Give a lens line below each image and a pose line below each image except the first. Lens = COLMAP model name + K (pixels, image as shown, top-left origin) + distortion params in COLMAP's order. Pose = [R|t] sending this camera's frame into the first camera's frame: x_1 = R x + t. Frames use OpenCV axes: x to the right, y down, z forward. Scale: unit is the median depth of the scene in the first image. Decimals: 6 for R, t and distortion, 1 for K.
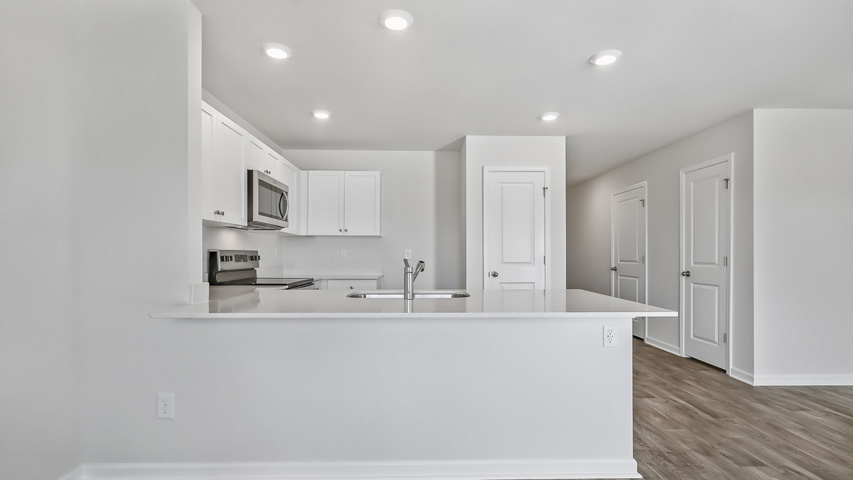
lens RADIAL K [[393.0, 0, 426.5], [0, 393.0, 252.3], [0, 0, 1]] dist [0.000161, 0.000268]
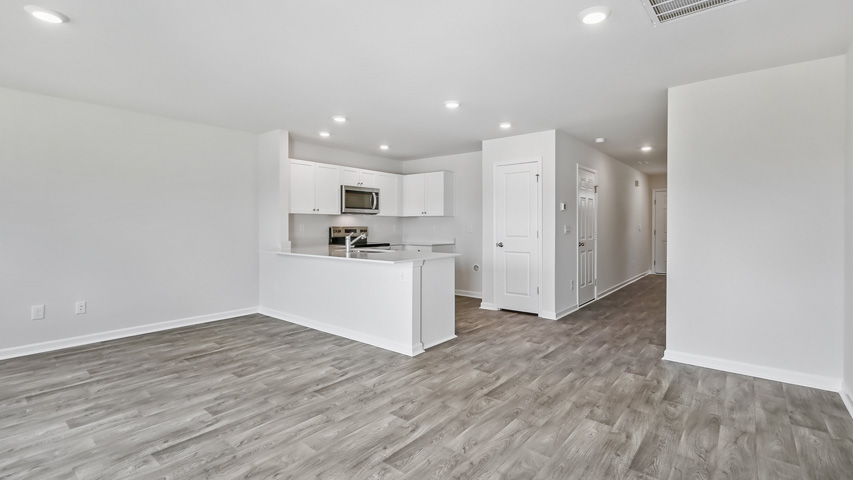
lens RADIAL K [[388.0, 0, 427.2], [0, 388.0, 239.7], [0, 0, 1]] dist [-0.000671, 0.000103]
pose [[0.748855, 0.020843, -0.662406, 0.941772], [0.003385, 0.999372, 0.035273, -0.007077], [0.662725, -0.028656, 0.748315, -0.131730]]
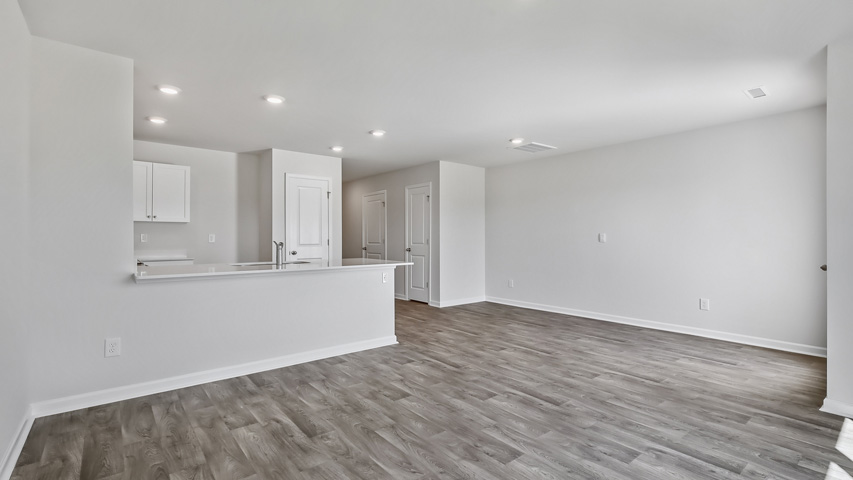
lens RADIAL K [[399.8, 0, 422.6], [0, 399.8, 236.7], [0, 0, 1]] dist [0.043676, 0.000182]
pose [[0.798548, -0.001066, 0.601930, -0.349443], [0.001209, 0.999999, 0.000166, -0.000216], [-0.601929, 0.000595, 0.798549, -0.434614]]
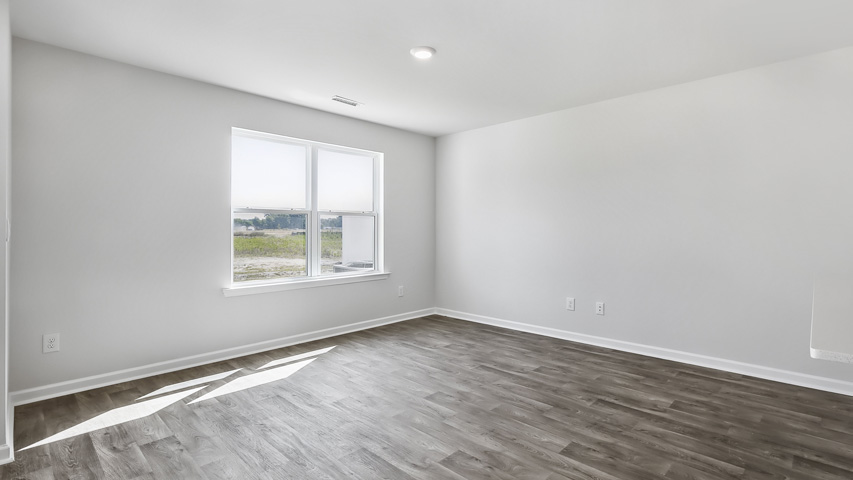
lens RADIAL K [[396.0, 0, 430.0], [0, 396.0, 246.6], [0, 0, 1]] dist [0.002454, 0.001242]
pose [[-0.717083, 0.022542, -0.696623, 0.615295], [-0.004083, 0.999324, 0.036540, 0.005310], [0.696976, 0.029046, -0.716506, 0.471167]]
